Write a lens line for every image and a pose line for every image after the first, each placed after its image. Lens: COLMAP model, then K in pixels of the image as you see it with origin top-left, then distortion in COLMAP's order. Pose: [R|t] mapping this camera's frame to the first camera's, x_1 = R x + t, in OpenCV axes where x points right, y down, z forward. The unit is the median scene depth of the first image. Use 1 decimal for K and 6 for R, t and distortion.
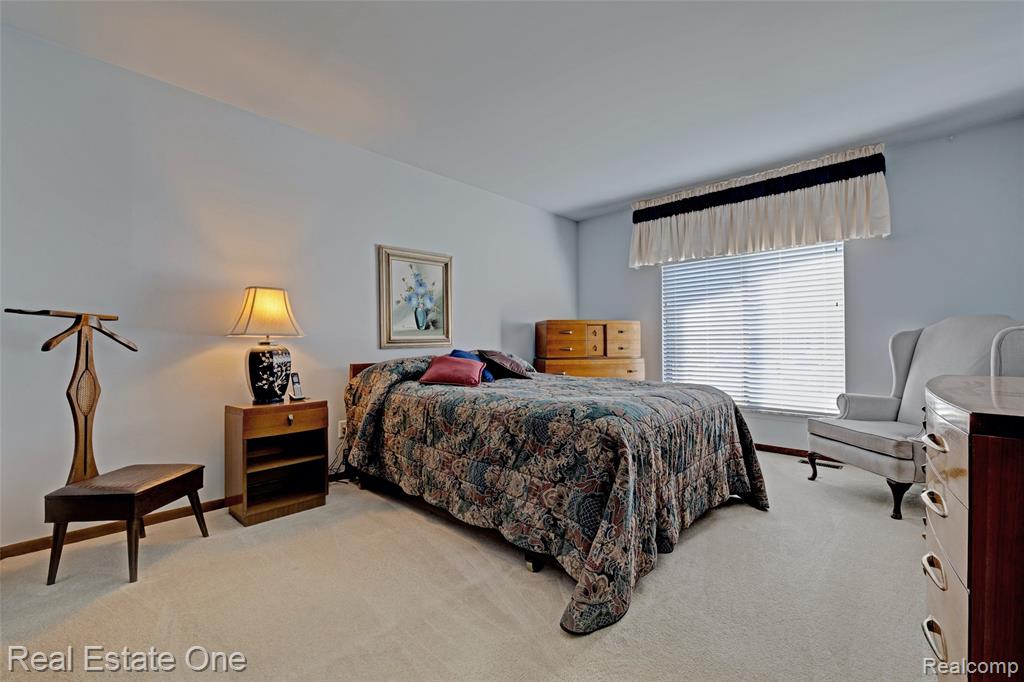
lens RADIAL K [[439.0, 0, 512.0], [0, 439.0, 346.8], [0, 0, 1]] dist [-0.002498, -0.000033]
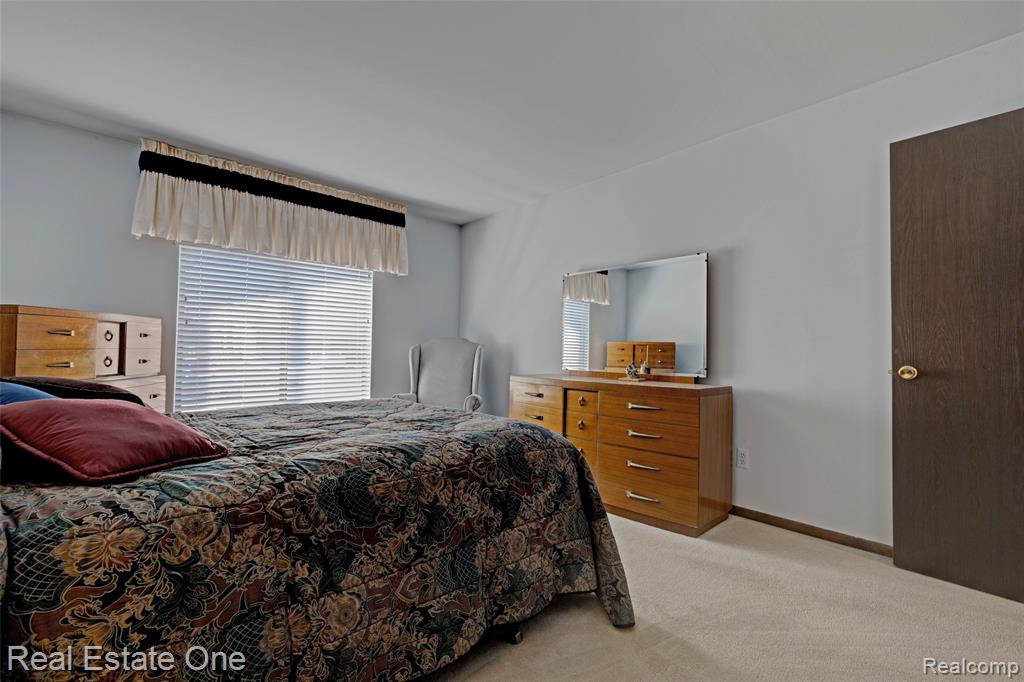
lens RADIAL K [[439.0, 0, 511.9], [0, 439.0, 338.5], [0, 0, 1]] dist [-0.002498, -0.000033]
pose [[0.045518, 0.027994, 0.998571, -0.426788], [-0.007355, 0.999590, -0.027687, -0.018810], [-0.998936, -0.006085, 0.045705, 0.526987]]
